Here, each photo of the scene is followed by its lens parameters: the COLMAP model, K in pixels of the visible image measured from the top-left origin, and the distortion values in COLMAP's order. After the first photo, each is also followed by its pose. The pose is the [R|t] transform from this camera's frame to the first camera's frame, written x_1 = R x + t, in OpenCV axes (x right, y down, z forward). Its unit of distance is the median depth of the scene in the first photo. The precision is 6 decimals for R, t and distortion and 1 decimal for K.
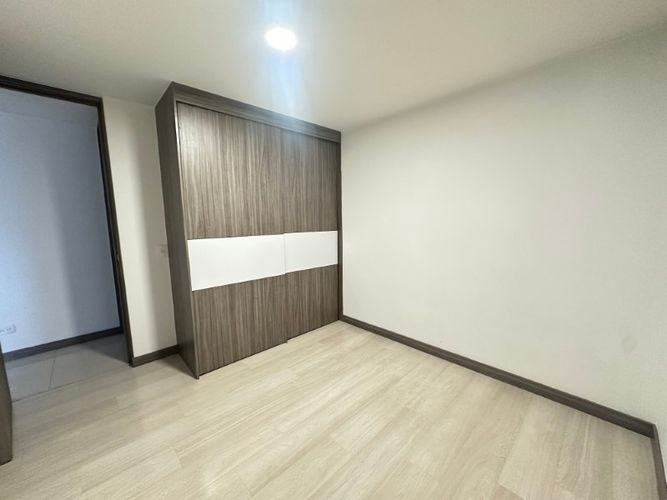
lens RADIAL K [[264.4, 0, 331.2], [0, 264.4, 249.7], [0, 0, 1]] dist [-0.002831, -0.000132]
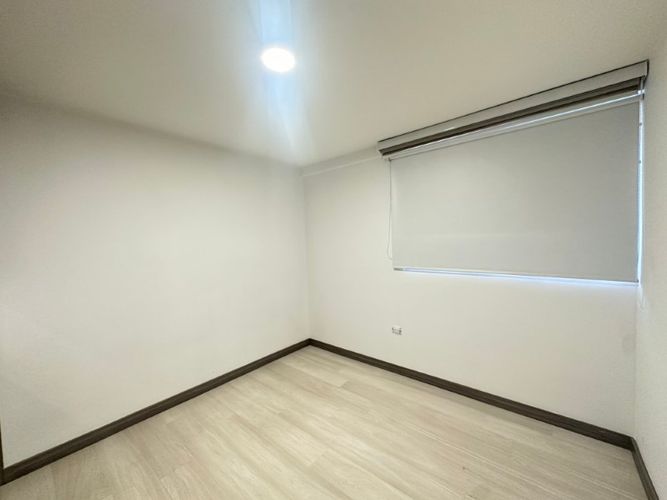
lens RADIAL K [[264.4, 0, 331.3], [0, 264.4, 251.3], [0, 0, 1]] dist [-0.002831, -0.000132]
pose [[-0.127044, -0.018274, 0.991729, -0.872056], [0.140286, 0.989449, 0.036203, -0.122915], [-0.981926, 0.143725, -0.123140, 0.794948]]
